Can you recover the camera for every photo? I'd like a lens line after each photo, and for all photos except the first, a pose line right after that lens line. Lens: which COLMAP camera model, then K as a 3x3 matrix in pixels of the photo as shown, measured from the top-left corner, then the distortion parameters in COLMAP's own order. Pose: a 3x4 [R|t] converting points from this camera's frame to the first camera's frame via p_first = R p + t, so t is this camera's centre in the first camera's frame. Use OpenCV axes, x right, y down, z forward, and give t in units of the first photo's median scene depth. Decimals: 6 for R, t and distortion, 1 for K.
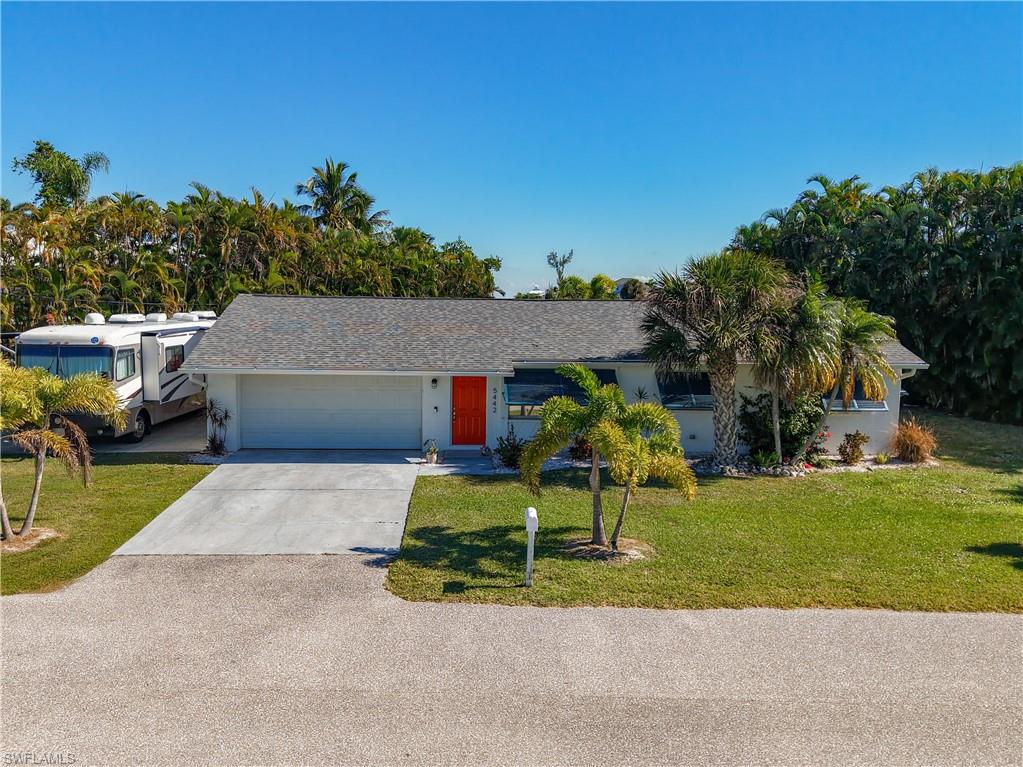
lens RADIAL K [[787.7, 0, 478.2], [0, 787.7, 379.0], [0, 0, 1]] dist [0.011578, 0.006757]
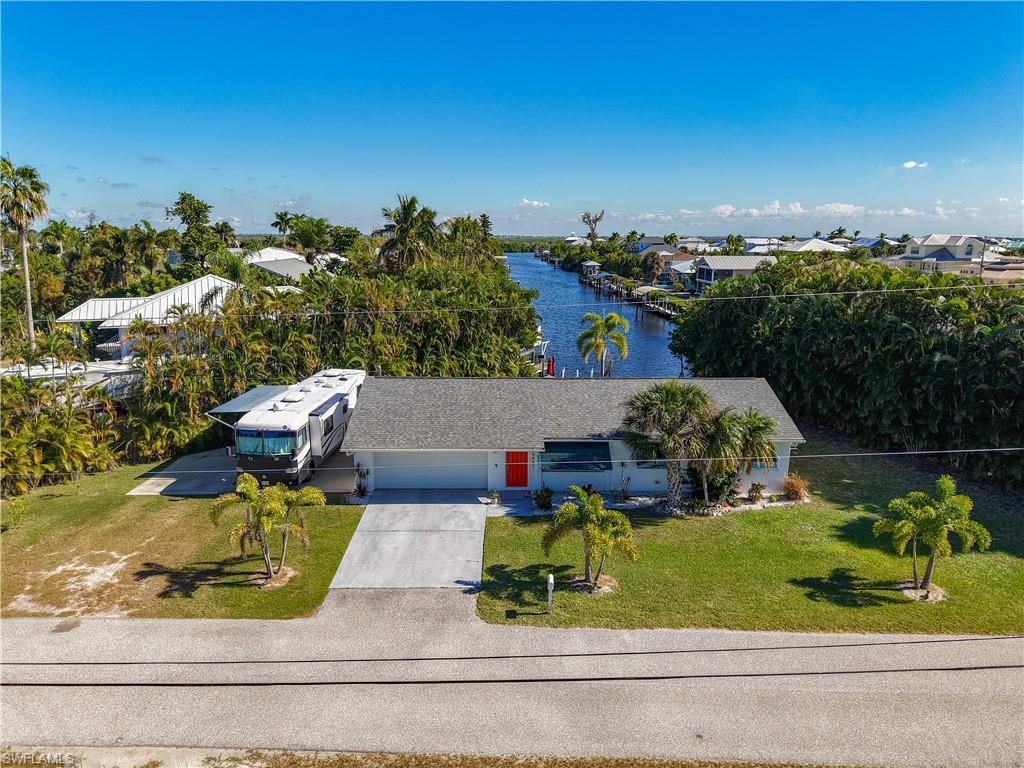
lens RADIAL K [[690.0, 0, 510.3], [0, 690.0, 379.4], [0, 0, 1]] dist [0.033653, -0.034253]
pose [[0.999832, -0.003735, -0.017958, 0.000356], [0.005696, 0.993867, 0.110432, -0.318386], [0.017436, -0.110515, 0.993721, -0.410348]]
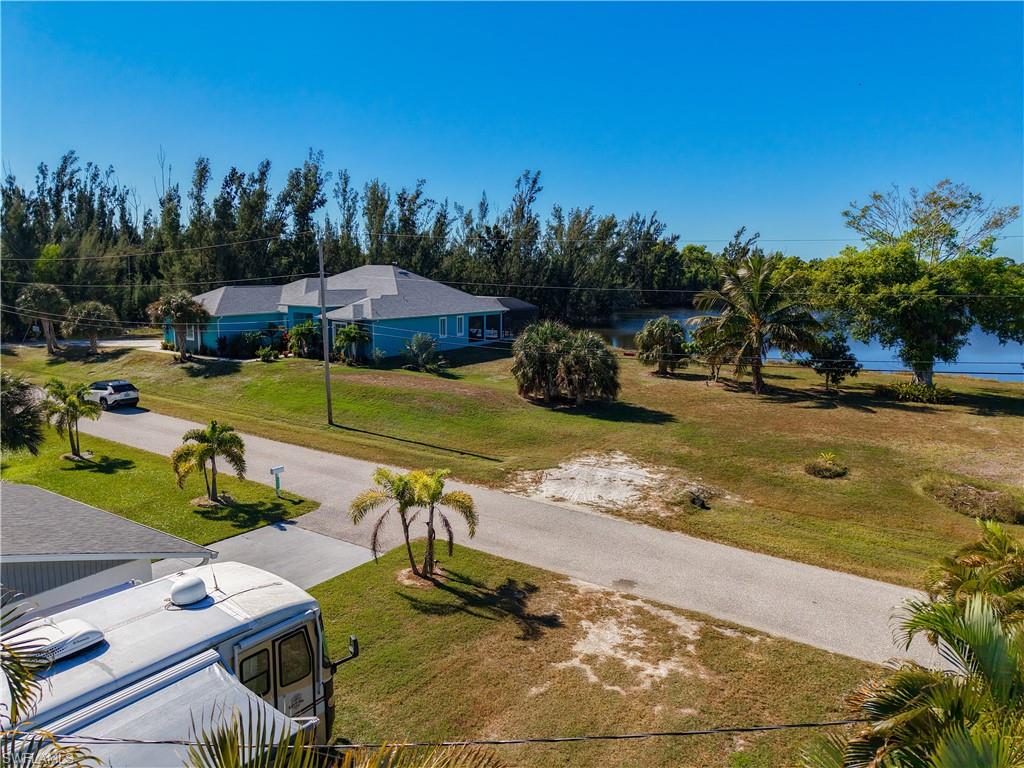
lens RADIAL K [[690.0, 0, 517.4], [0, 690.0, 382.7], [0, 0, 1]] dist [0.033653, -0.034253]
pose [[-0.838434, -0.109852, 0.533817, -1.068413], [0.032212, 0.967775, 0.249748, -0.382447], [-0.544050, 0.226592, -0.807877, 1.422549]]
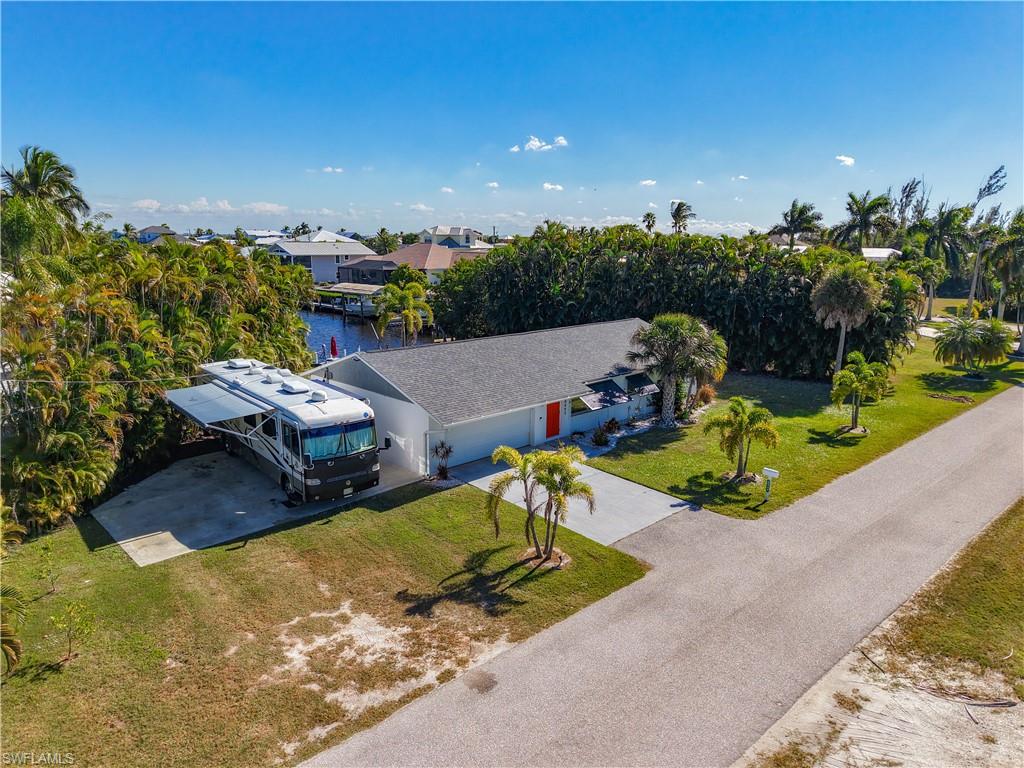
lens RADIAL K [[690.0, 0, 504.3], [0, 690.0, 376.9], [0, 0, 1]] dist [0.033653, -0.034253]
pose [[0.736423, -0.141405, 0.661578, -1.124056], [0.065426, 0.988214, 0.138393, -0.267121], [-0.673350, -0.058632, 0.736995, 0.026030]]
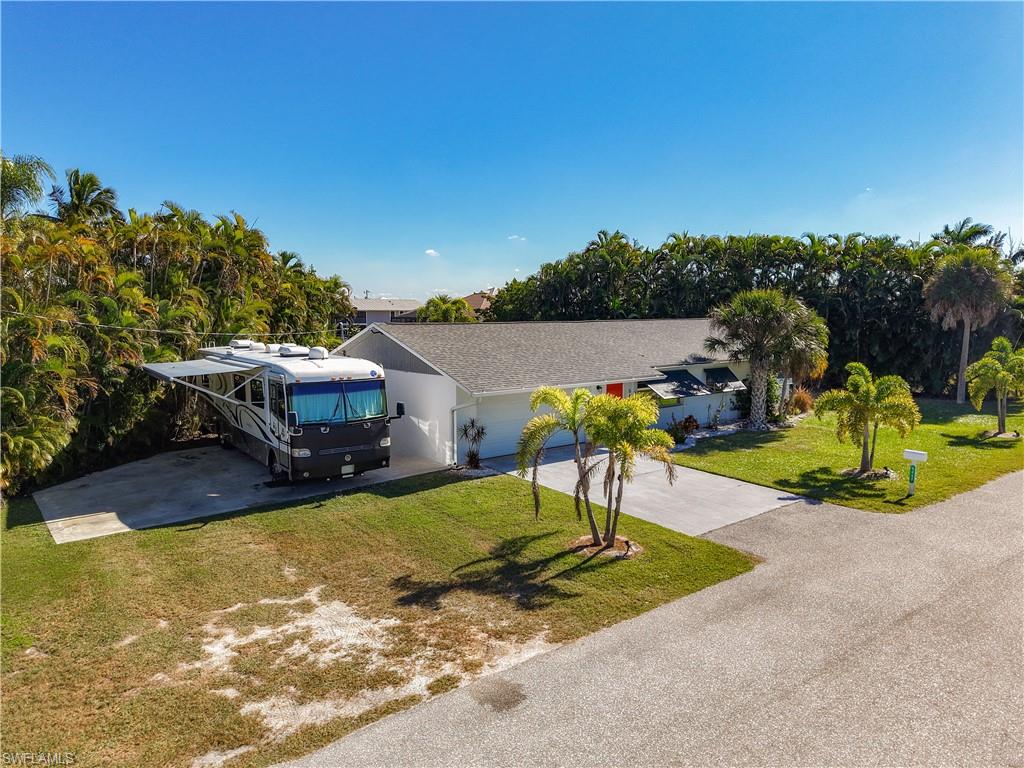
lens RADIAL K [[690.0, 0, 503.9], [0, 690.0, 378.0], [0, 0, 1]] dist [0.033653, -0.034253]
pose [[0.792293, -0.071850, 0.605896, -0.948217], [0.075400, 0.996960, 0.019629, -0.051790], [-0.605464, 0.030133, 0.795302, 0.210039]]
